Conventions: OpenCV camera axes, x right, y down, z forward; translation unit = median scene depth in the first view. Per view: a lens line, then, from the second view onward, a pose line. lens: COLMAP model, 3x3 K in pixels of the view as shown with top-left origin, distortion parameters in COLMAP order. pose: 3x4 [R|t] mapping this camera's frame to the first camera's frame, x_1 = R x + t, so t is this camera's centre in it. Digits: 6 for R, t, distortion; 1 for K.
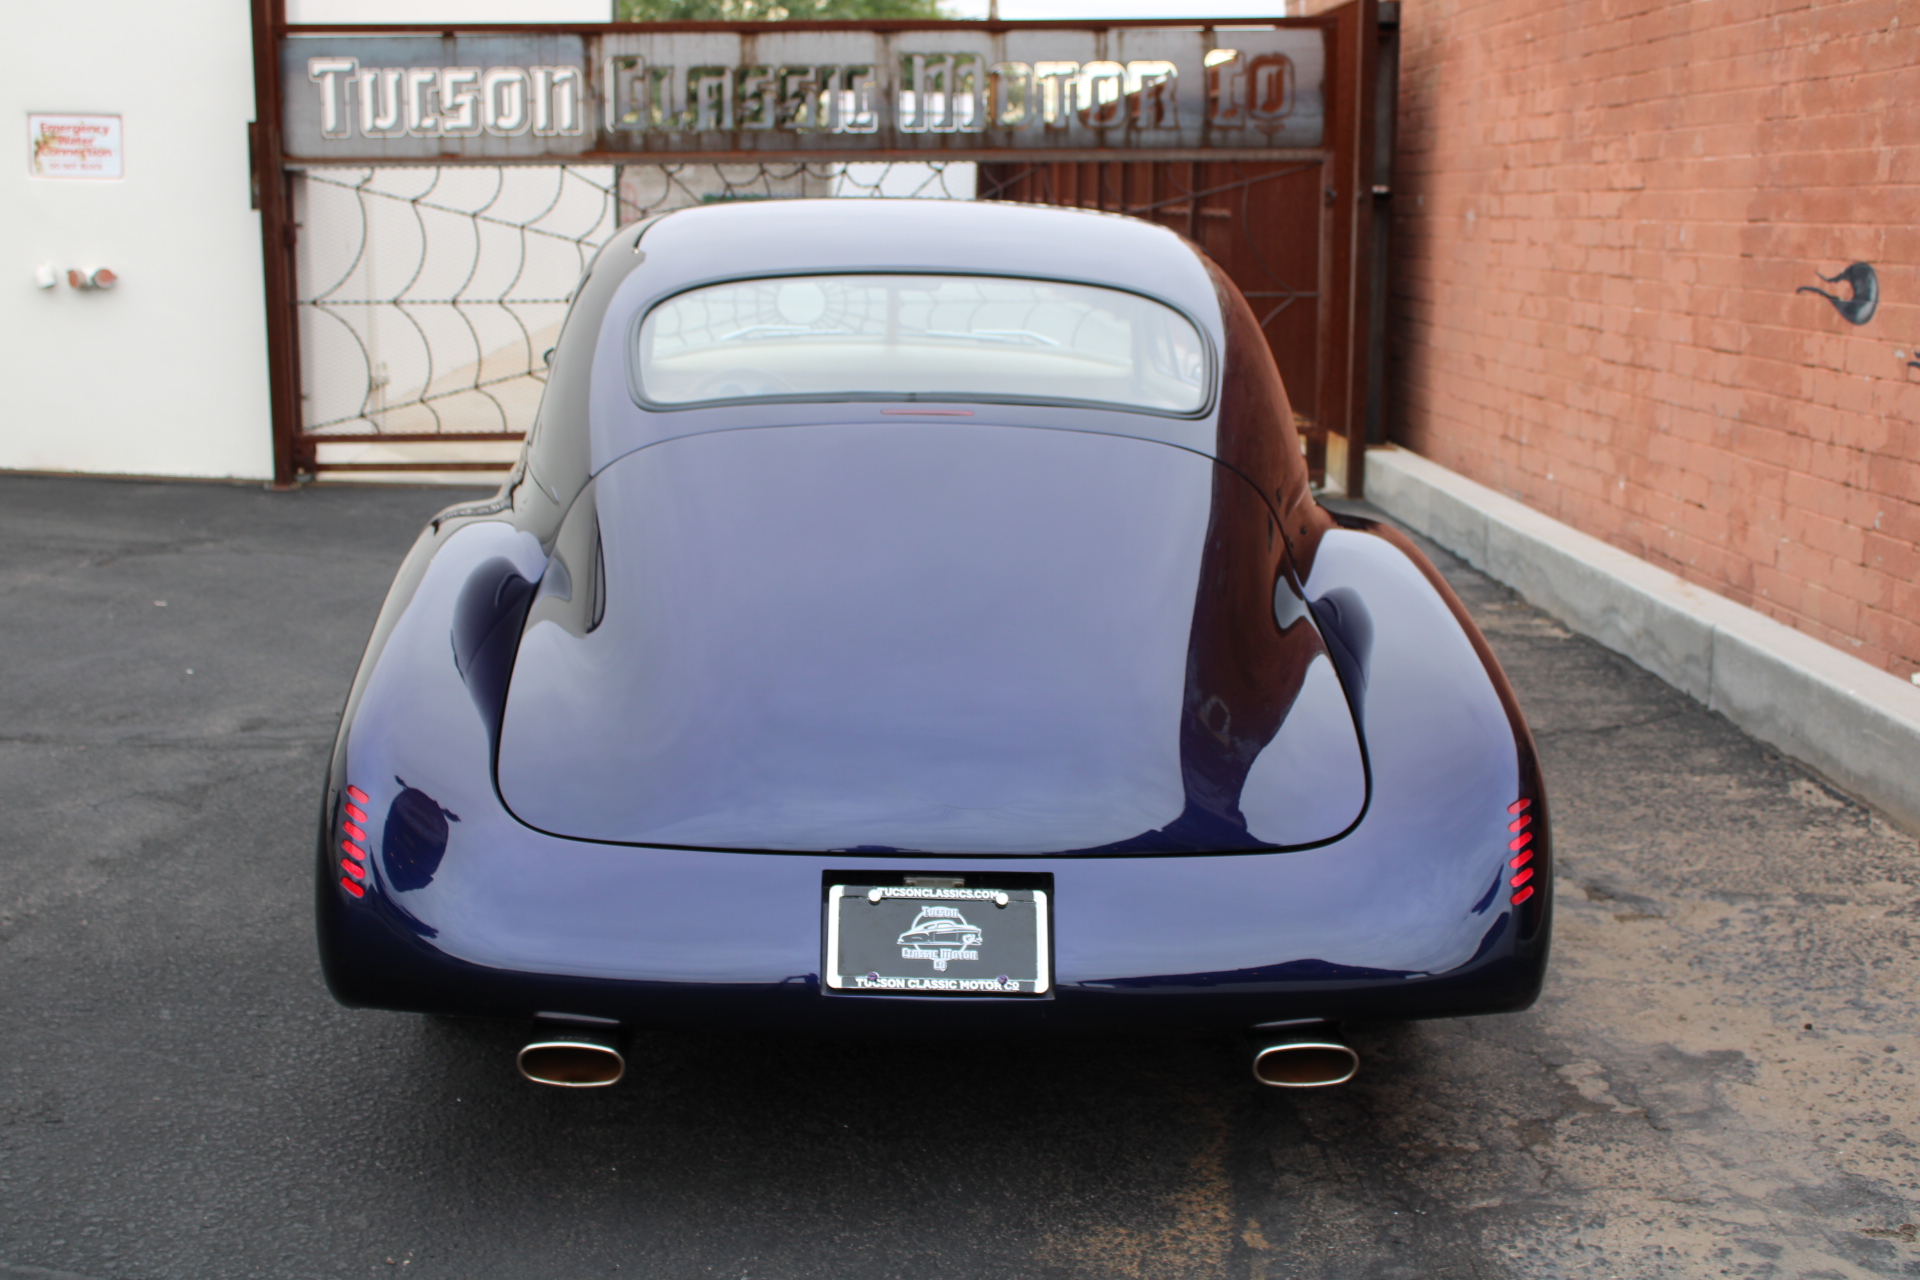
lens RADIAL K [[2370.8, 0, 926.7], [0, 2370.8, 650.3], [0, 0, 1]] dist [-0.083931, 0.131064]
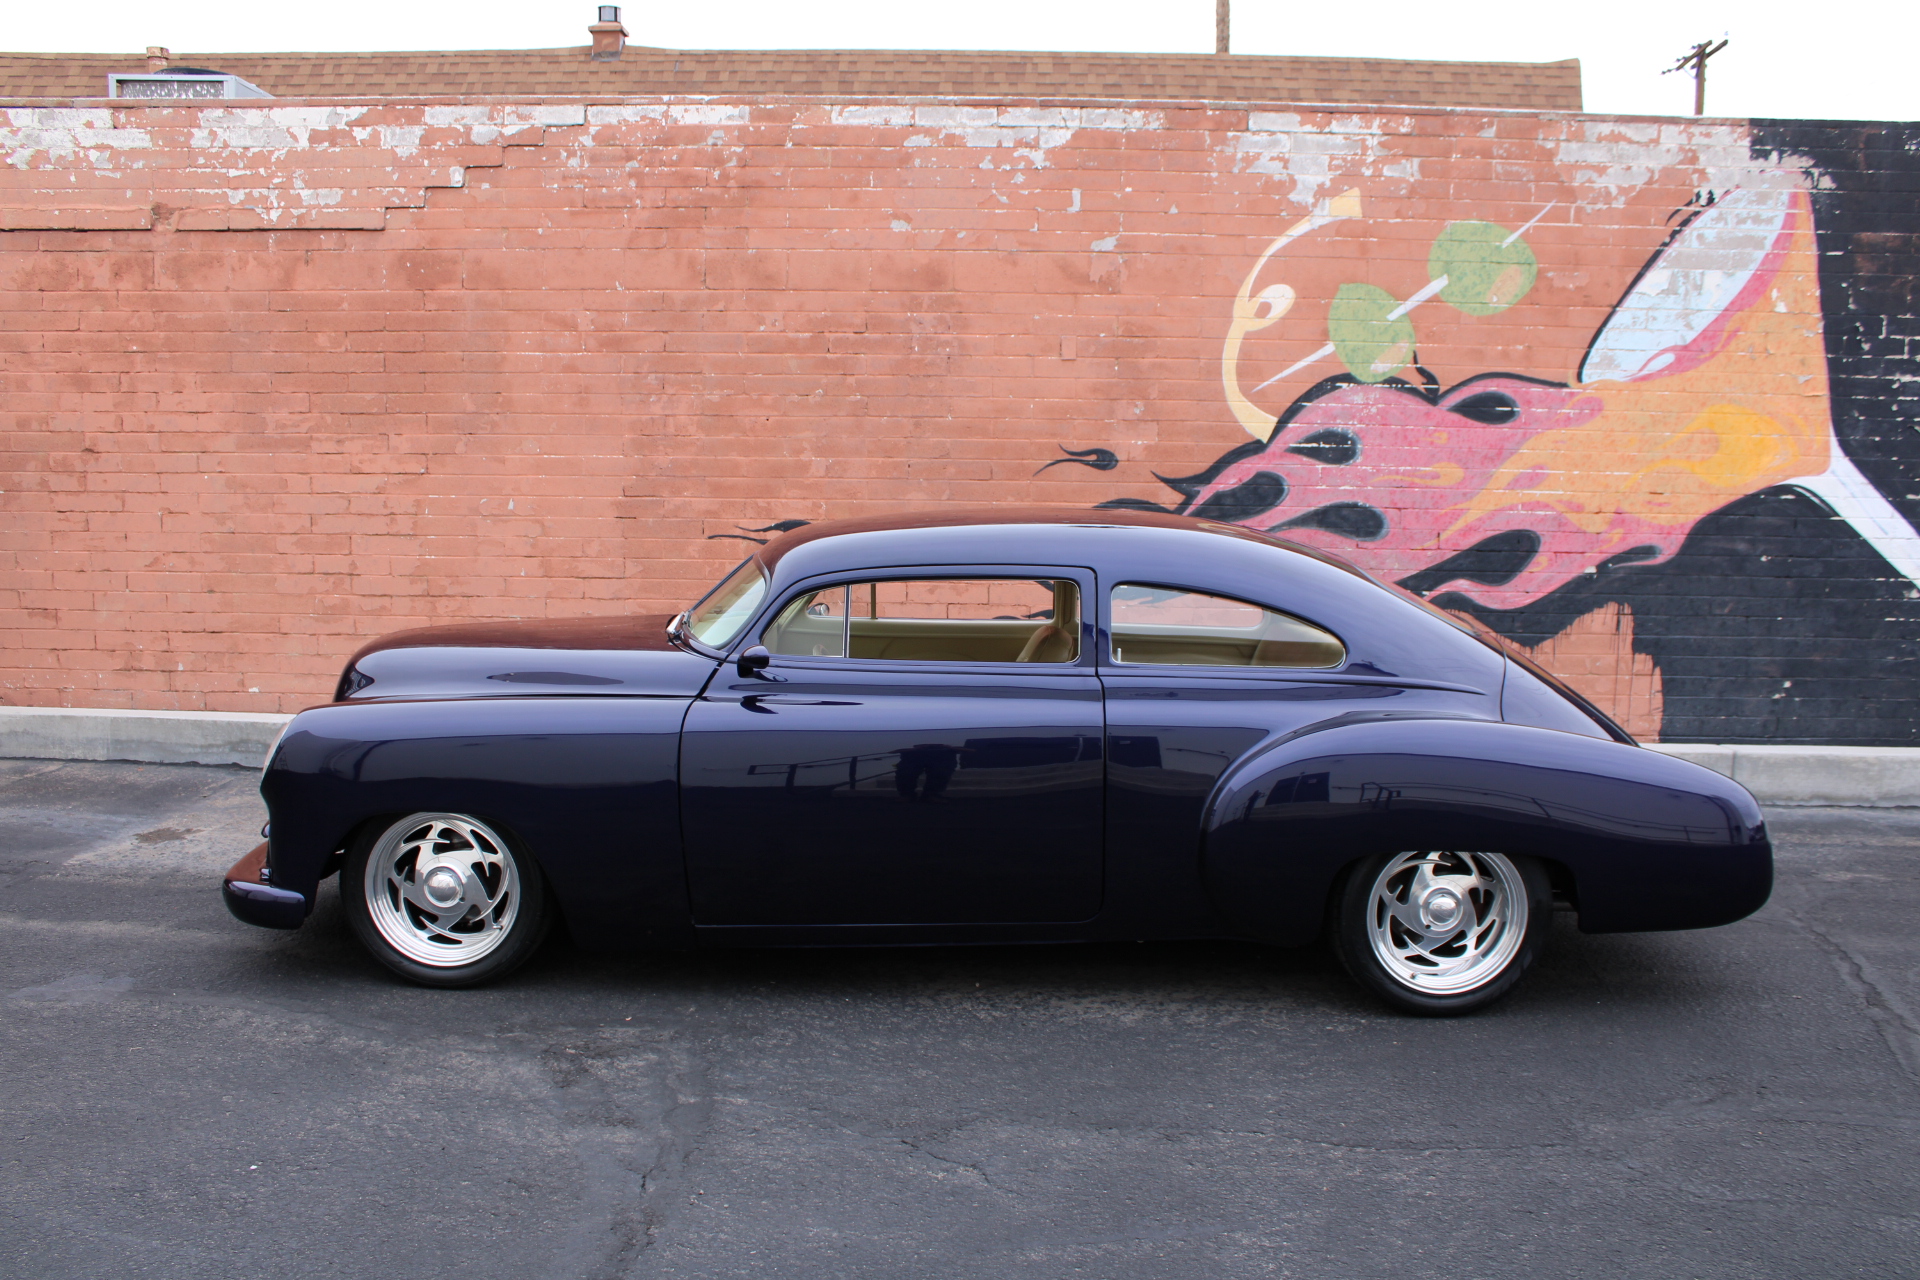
lens RADIAL K [[1638.7, 0, 940.3], [0, 1638.7, 659.6], [0, 0, 1]] dist [-0.154466, 0.152284]
pose [[0.057655, -0.123865, 0.990623, -0.731156], [0.168570, 0.979234, 0.112630, -0.155936], [-0.984002, 0.160495, 0.077338, 0.688984]]
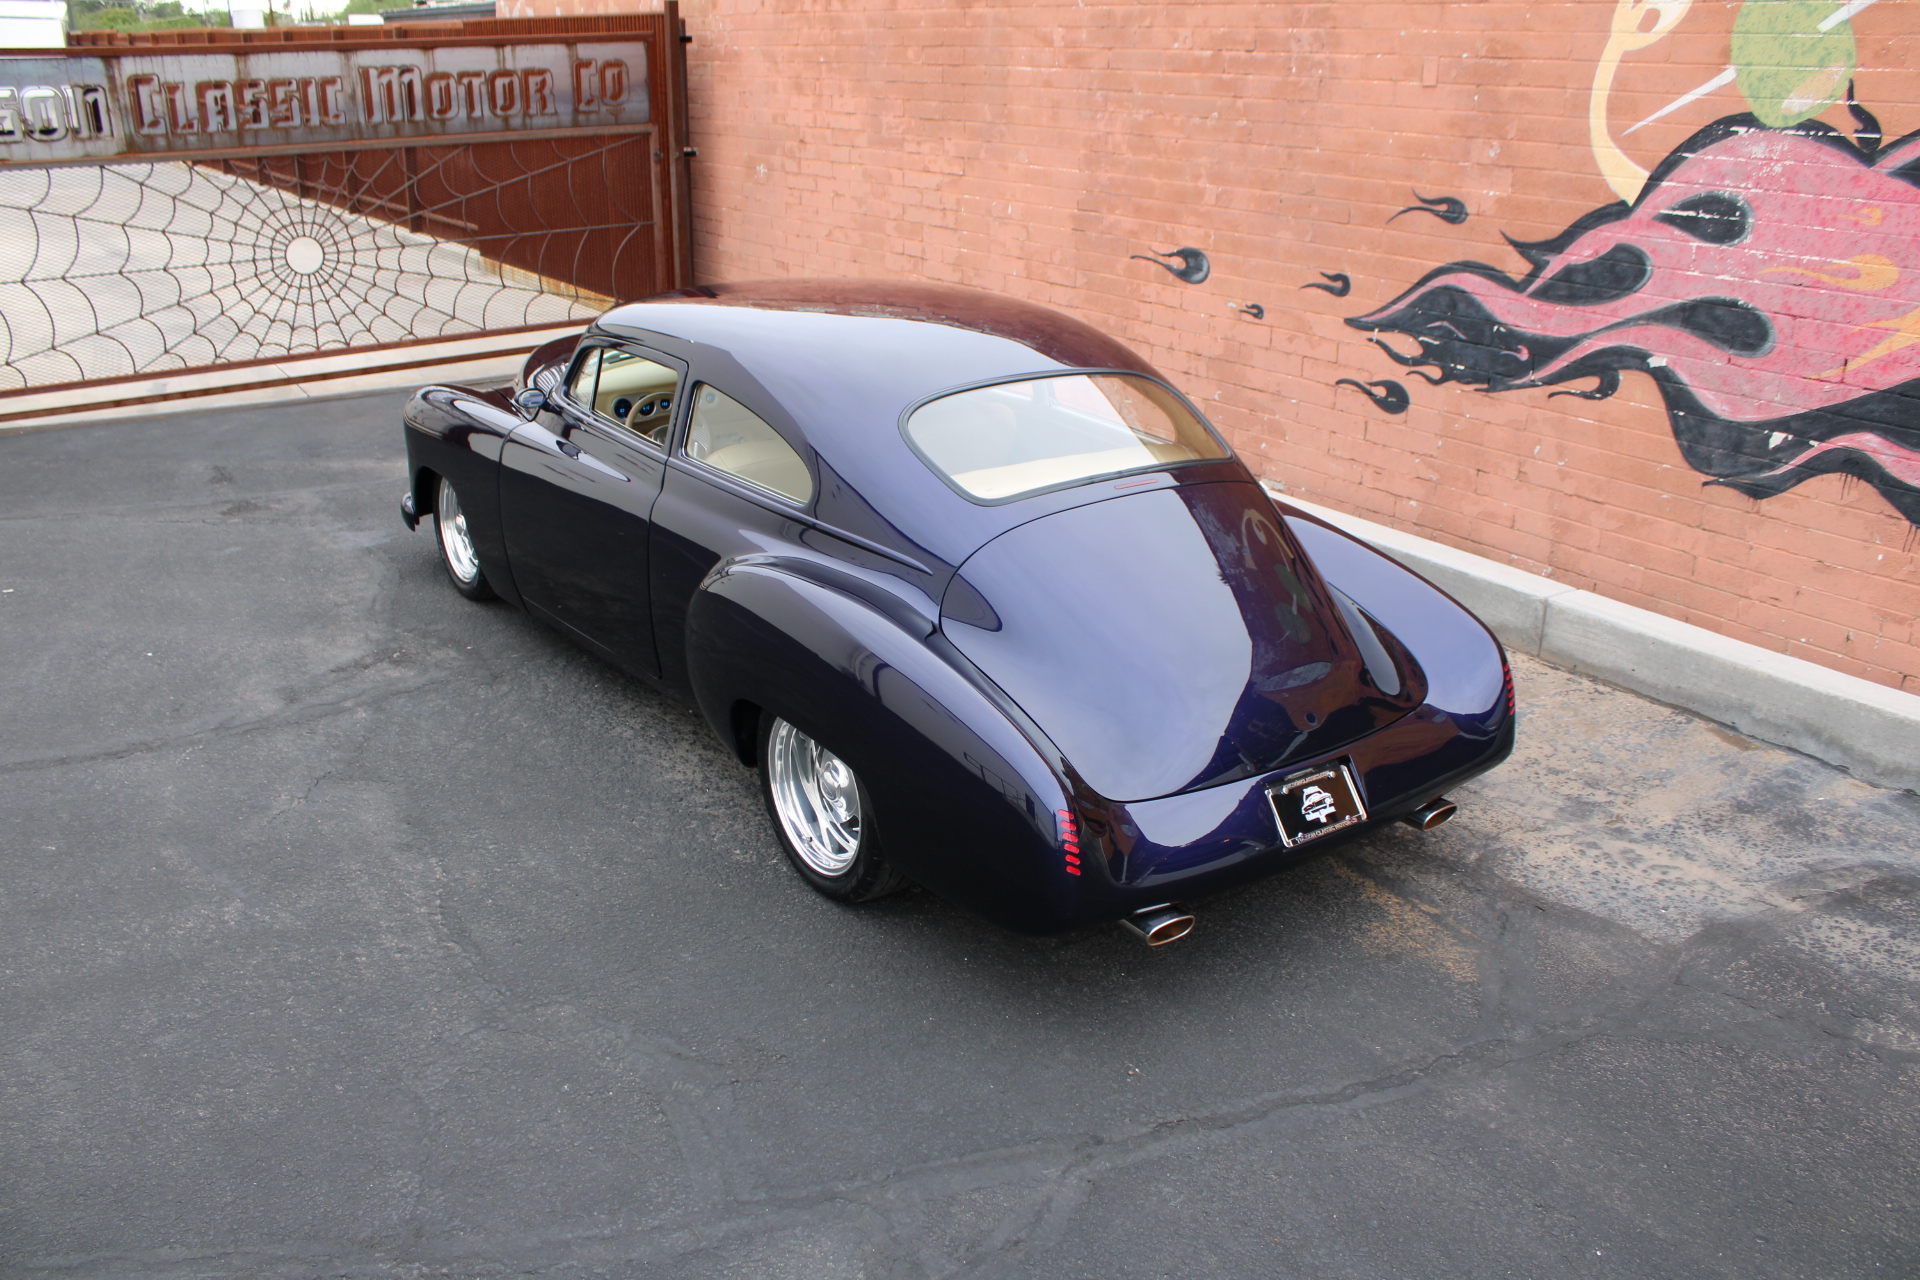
lens RADIAL K [[1589.2, 0, 927.4], [0, 1589.2, 645.5], [0, 0, 1]] dist [-0.162810, 0.142513]
pose [[0.836309, -0.197202, 0.511564, -0.365772], [0.099180, 0.972095, 0.212592, -0.123702], [-0.539213, -0.127056, 0.832530, 0.074883]]
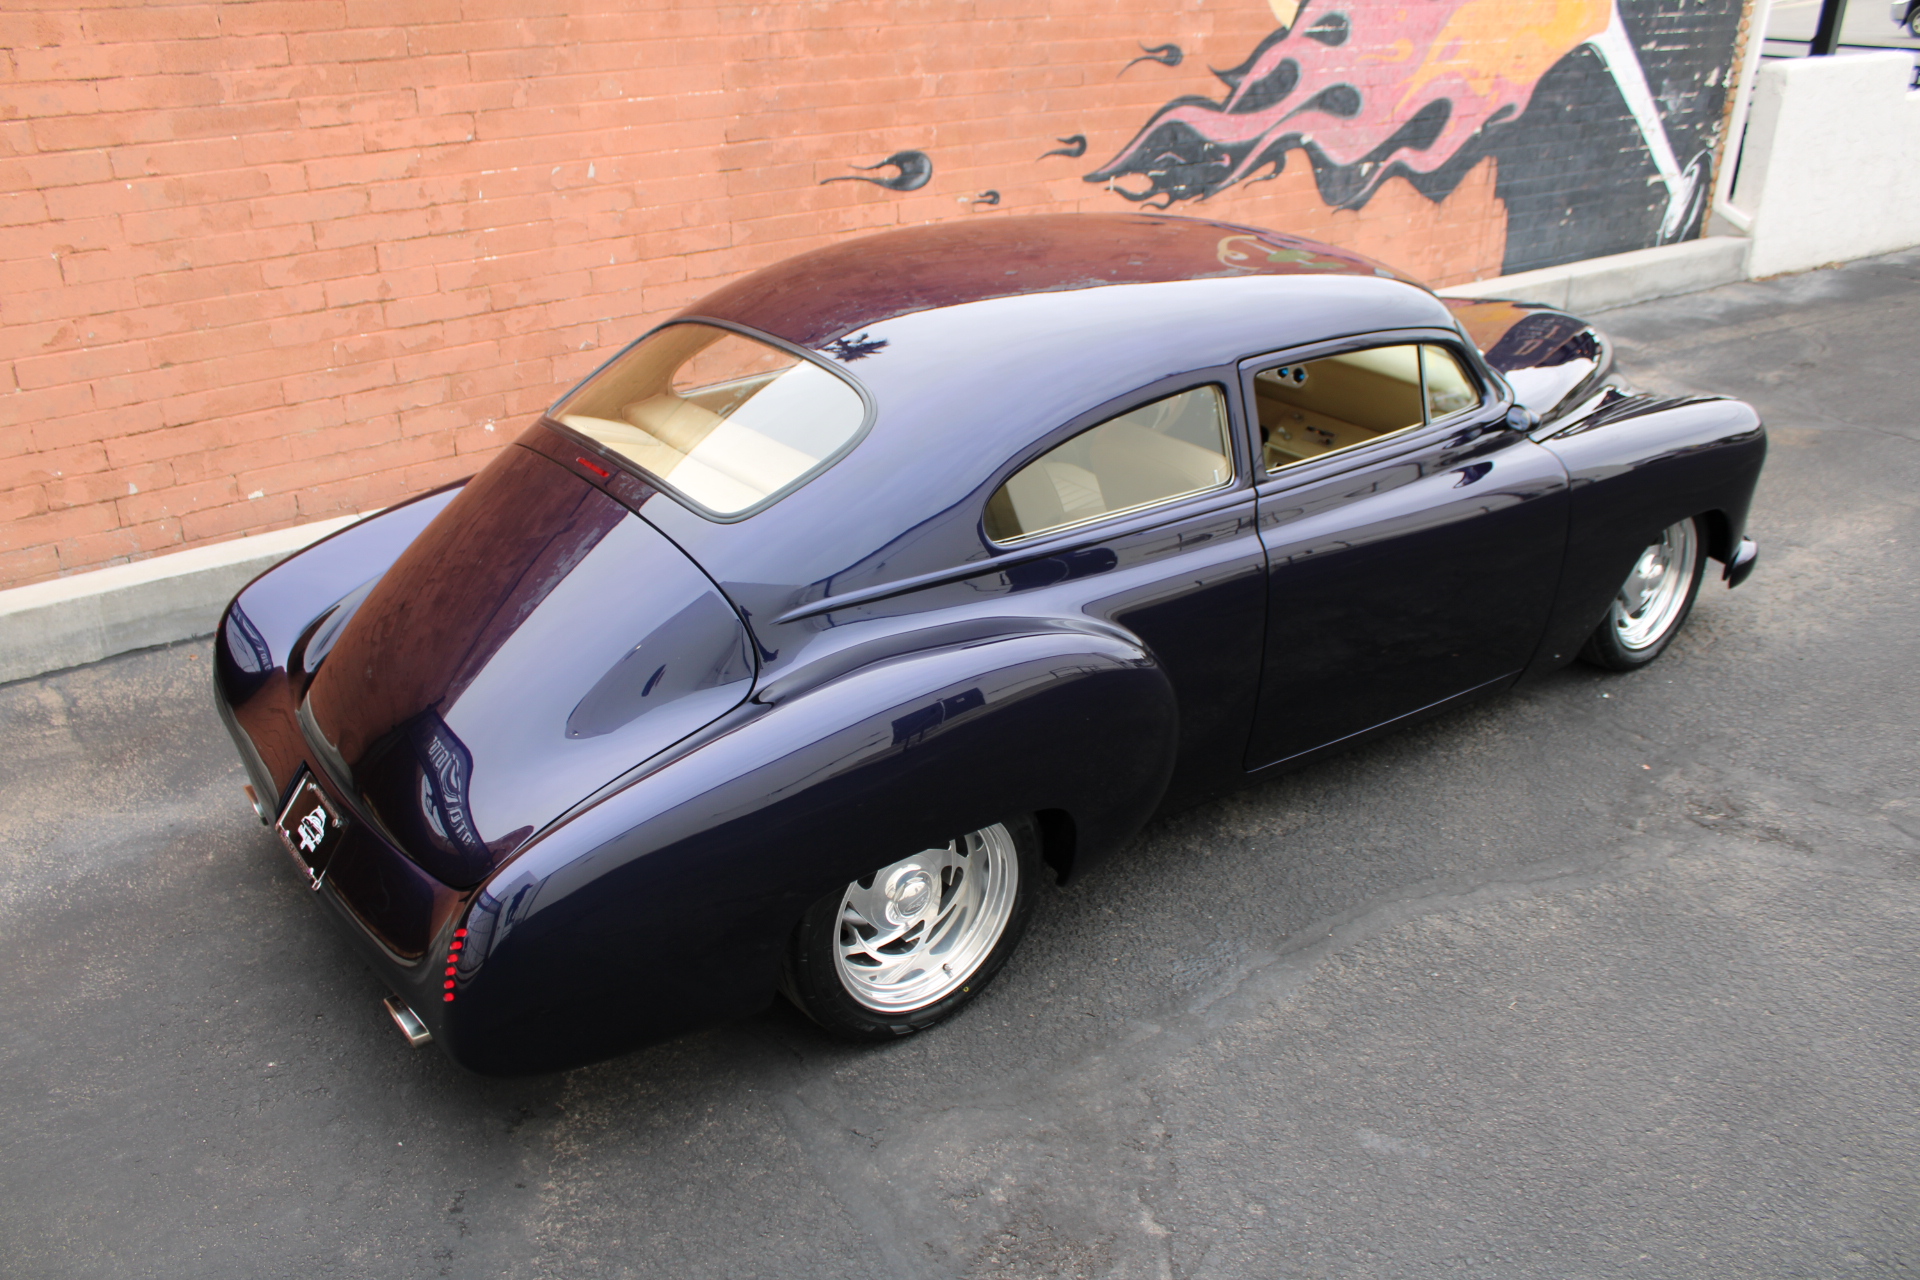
lens RADIAL K [[1600.6, 0, 940.6], [0, 1600.6, 647.3], [0, 0, 1]] dist [-0.168240, 0.152218]
pose [[-0.574283, -0.353254, 0.738519, -0.416582], [0.149306, 0.841787, 0.518752, -0.360531], [-0.804927, 0.408175, -0.430681, 1.326407]]
